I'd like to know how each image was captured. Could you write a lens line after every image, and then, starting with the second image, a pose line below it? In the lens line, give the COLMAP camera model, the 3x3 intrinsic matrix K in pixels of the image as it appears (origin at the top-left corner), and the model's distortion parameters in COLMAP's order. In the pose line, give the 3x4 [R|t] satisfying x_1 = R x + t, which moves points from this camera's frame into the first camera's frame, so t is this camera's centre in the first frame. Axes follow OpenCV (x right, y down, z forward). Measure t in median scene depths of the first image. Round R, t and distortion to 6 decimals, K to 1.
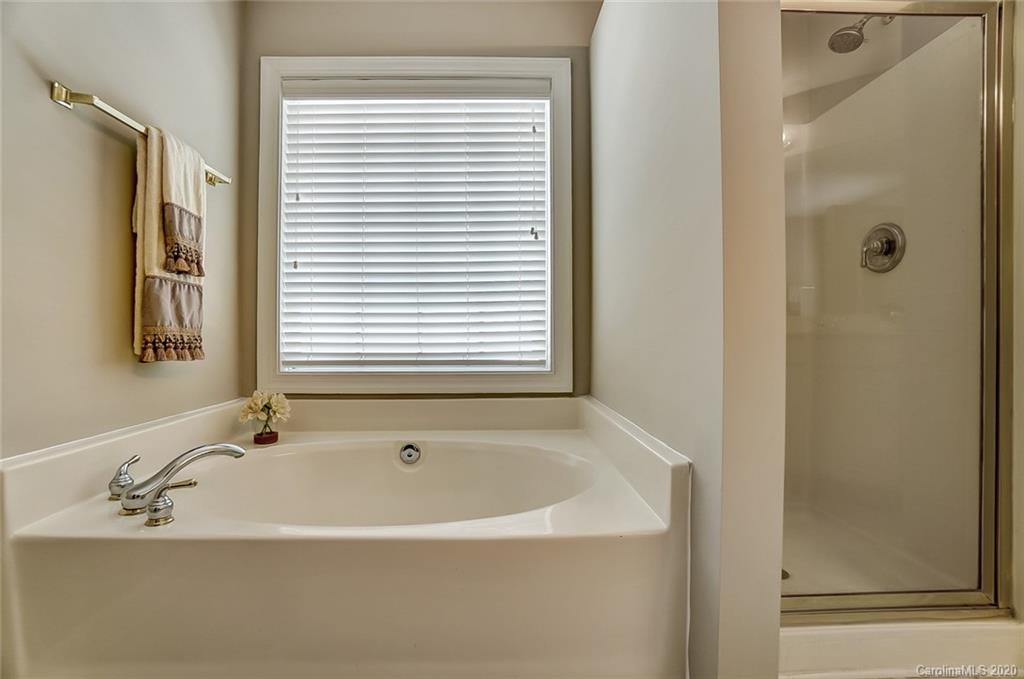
lens RADIAL K [[452.0, 0, 511.5], [0, 452.0, 333.5], [0, 0, 1]] dist [-0.062859, 0.022064]
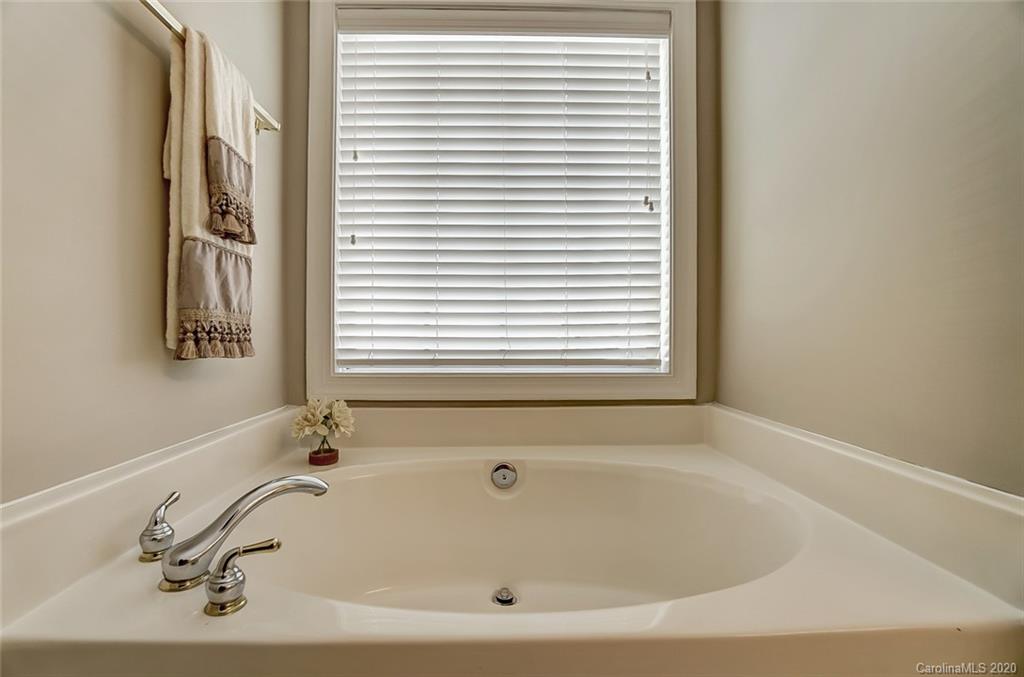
lens RADIAL K [[454.6, 0, 508.5], [0, 454.6, 342.5], [0, 0, 1]] dist [-0.064629, 0.022522]
pose [[0.999991, 0.003712, -0.002247, -0.274888], [-0.003673, 0.999851, 0.016857, 0.021794], [0.002309, -0.016848, 0.999855, 0.253503]]
